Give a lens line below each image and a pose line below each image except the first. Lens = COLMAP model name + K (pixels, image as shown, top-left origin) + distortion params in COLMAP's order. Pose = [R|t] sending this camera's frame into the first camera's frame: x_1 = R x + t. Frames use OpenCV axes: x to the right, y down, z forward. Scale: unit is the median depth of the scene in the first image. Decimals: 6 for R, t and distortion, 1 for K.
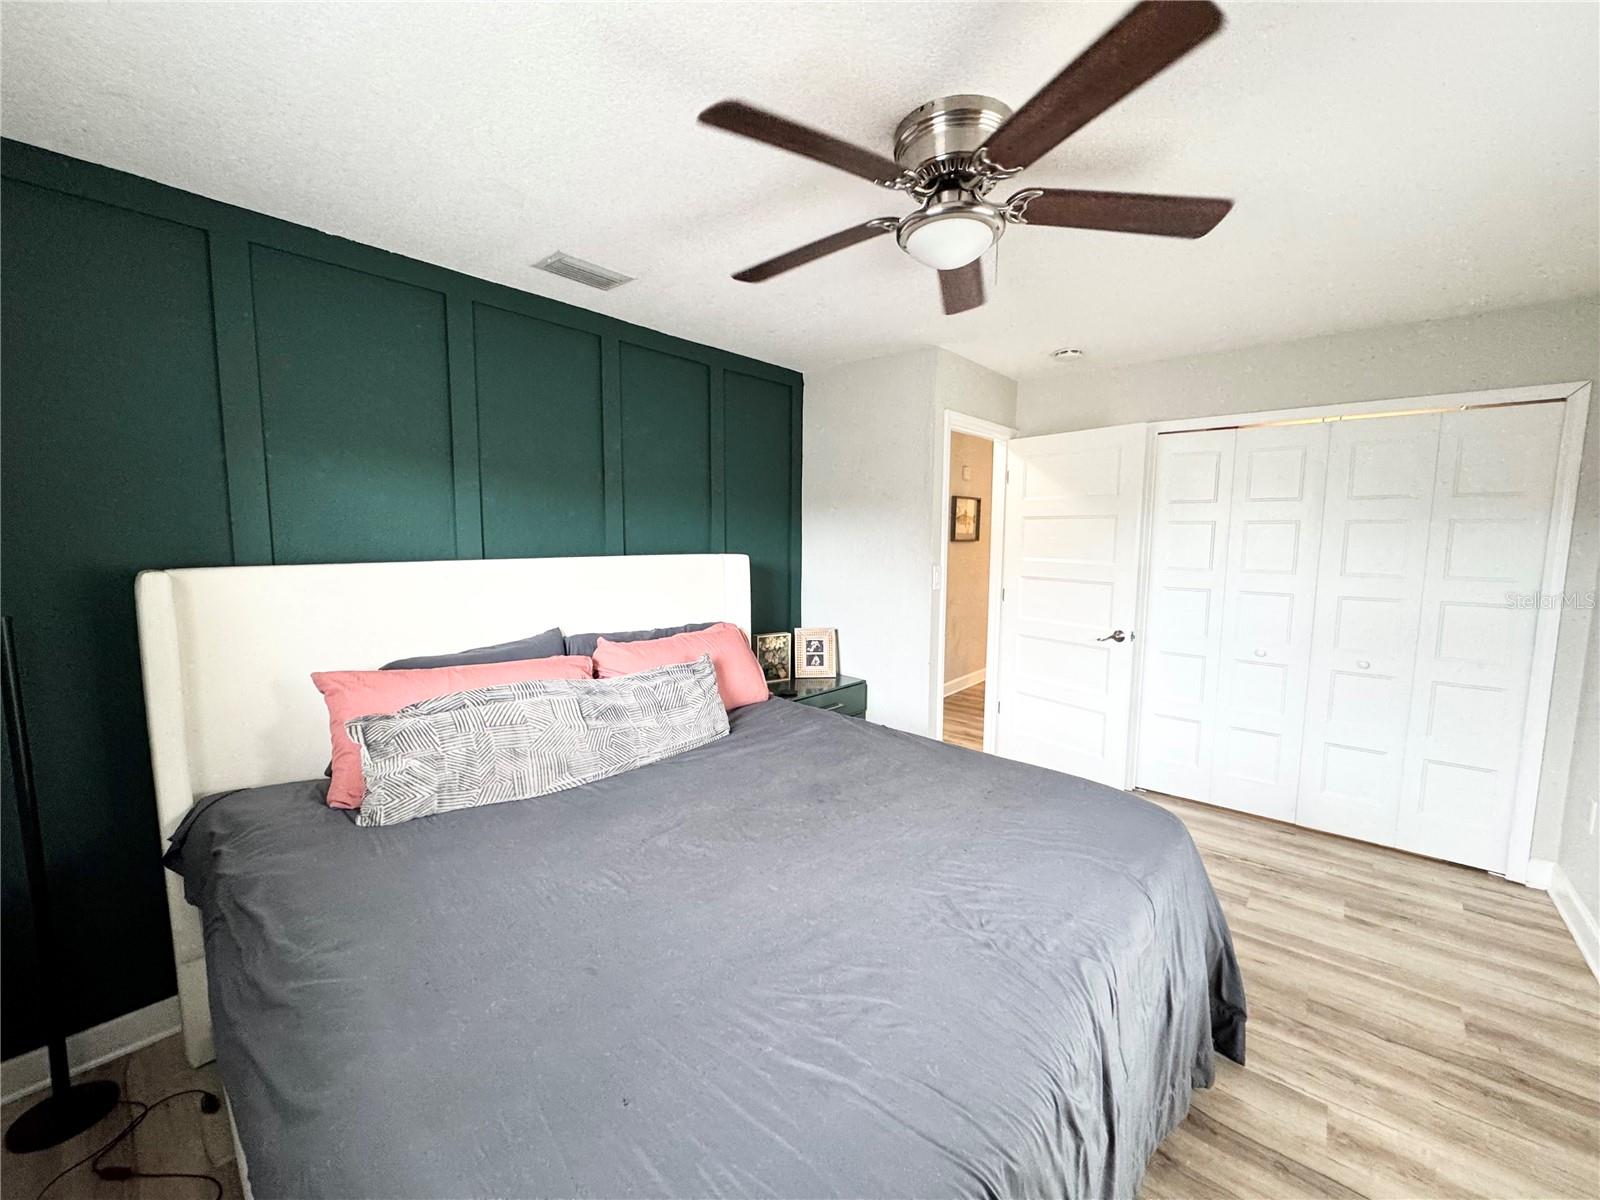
lens RADIAL K [[640.5, 0, 796.9], [0, 640.5, 604.9], [0, 0, 1]] dist [-0.003432, 0.000615]
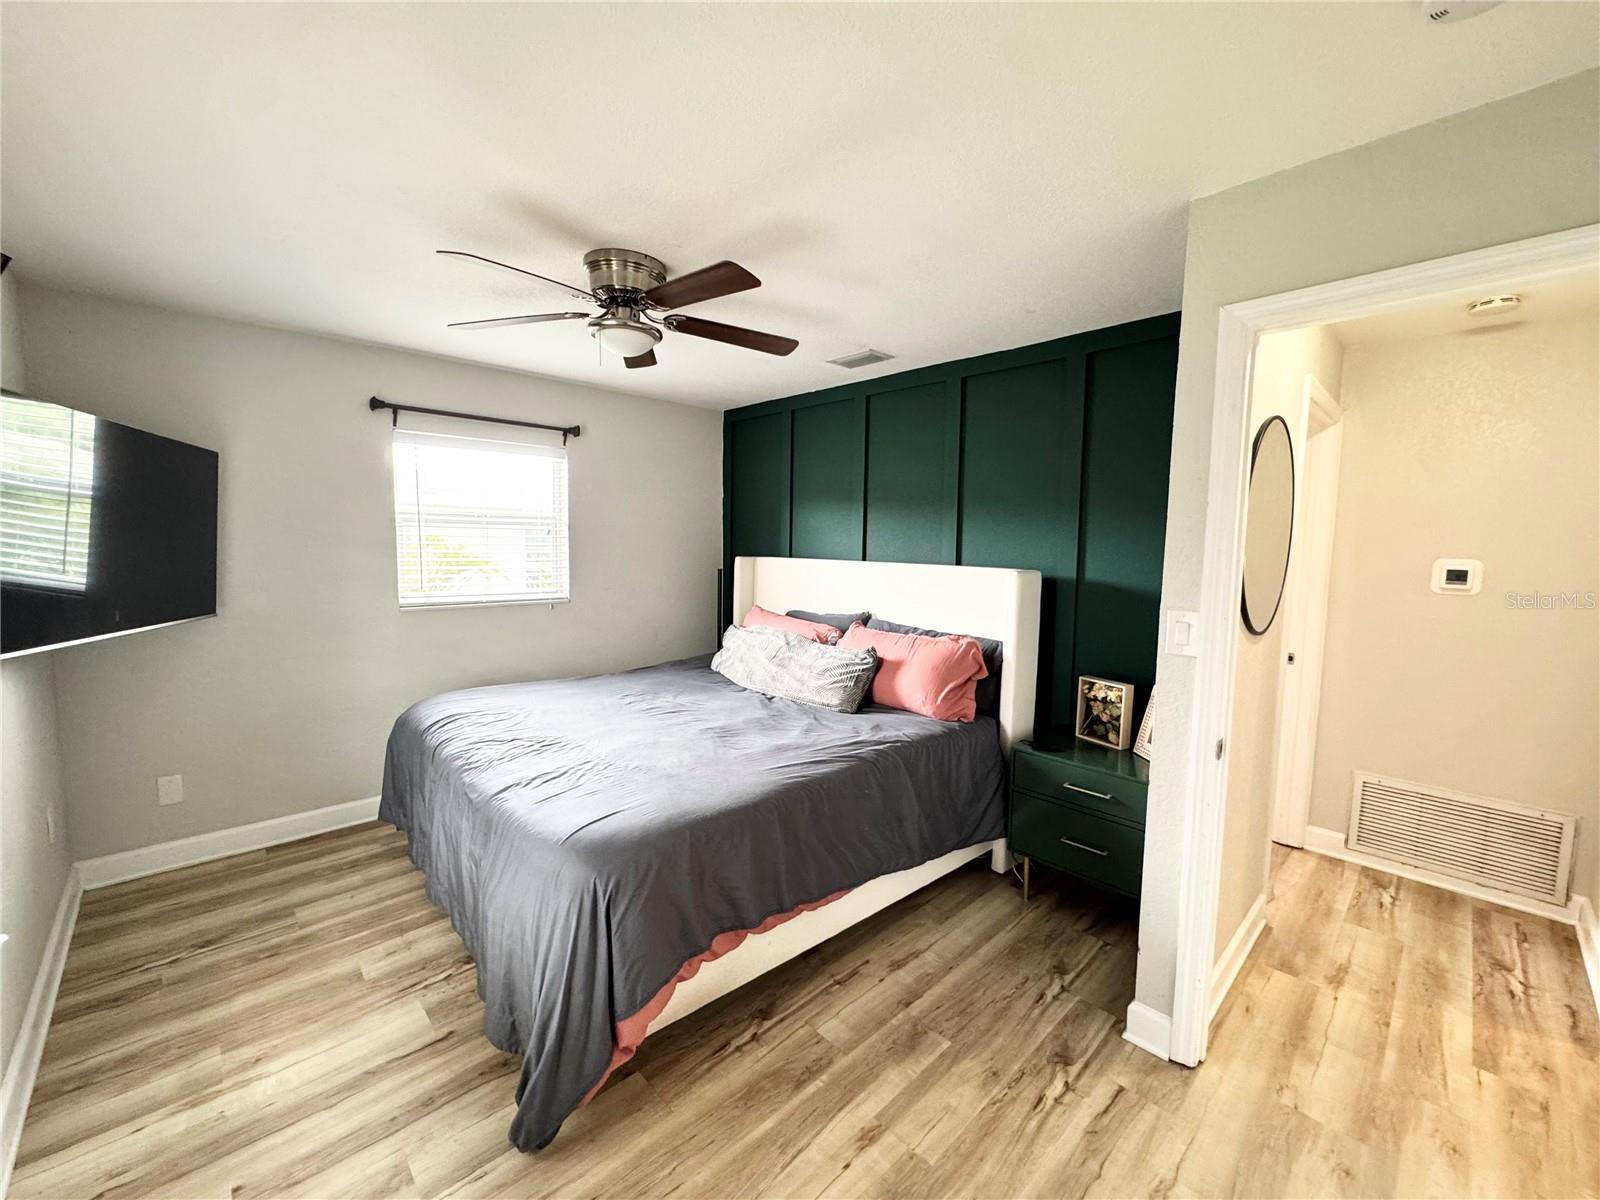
lens RADIAL K [[640.5, 0, 800.2], [0, 640.5, 594.5], [0, 0, 1]] dist [-0.003432, 0.000615]
pose [[-0.088077, 0.086956, -0.992311, 0.927521], [-0.117774, 0.988286, 0.097057, -0.108509], [0.989127, 0.125417, -0.076804, 0.862680]]
